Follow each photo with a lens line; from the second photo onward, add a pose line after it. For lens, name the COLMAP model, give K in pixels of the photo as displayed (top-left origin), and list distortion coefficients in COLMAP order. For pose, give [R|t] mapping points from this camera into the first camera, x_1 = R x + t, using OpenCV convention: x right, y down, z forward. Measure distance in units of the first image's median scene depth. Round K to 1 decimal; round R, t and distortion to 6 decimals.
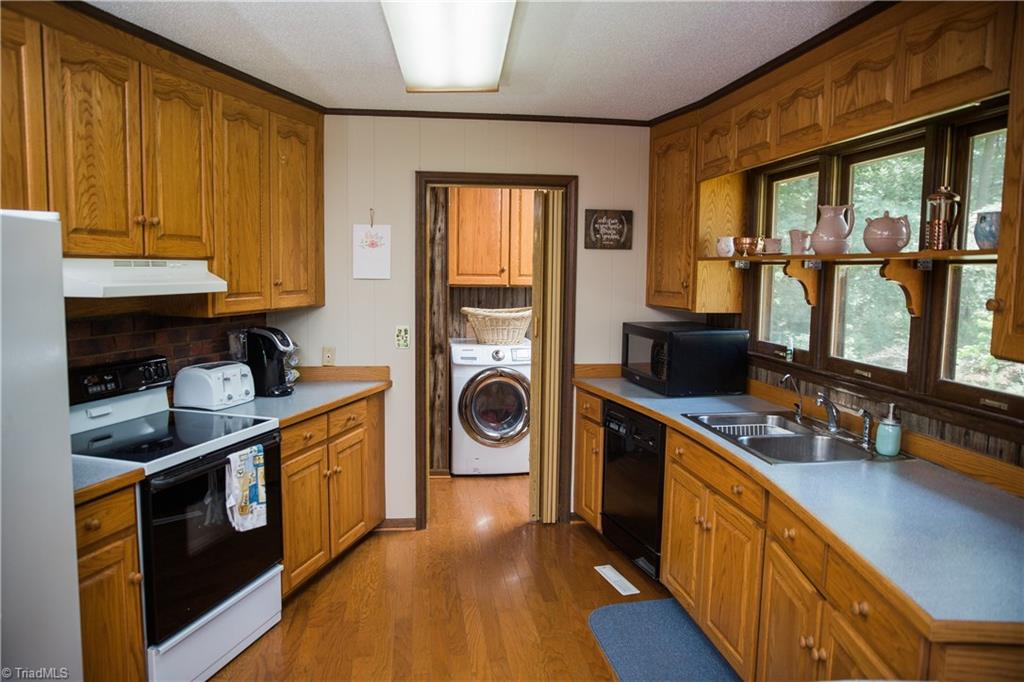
lens RADIAL K [[715.6, 0, 513.9], [0, 715.6, 340.4], [0, 0, 1]] dist [-0.107866, 0.073745]
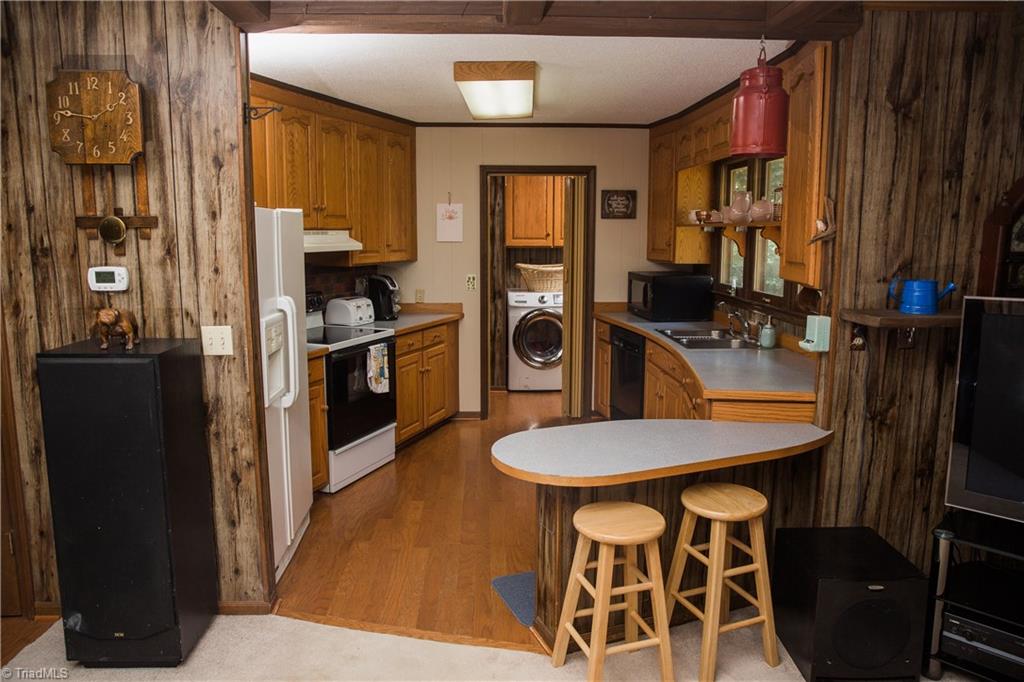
lens RADIAL K [[715.6, 0, 514.9], [0, 715.6, 340.6], [0, 0, 1]] dist [-0.107866, 0.073745]
pose [[0.995789, 0.003695, -0.091606, 0.071438], [0.000878, 0.998757, 0.049831, 0.046521], [0.091676, -0.049702, 0.994548, -0.481684]]
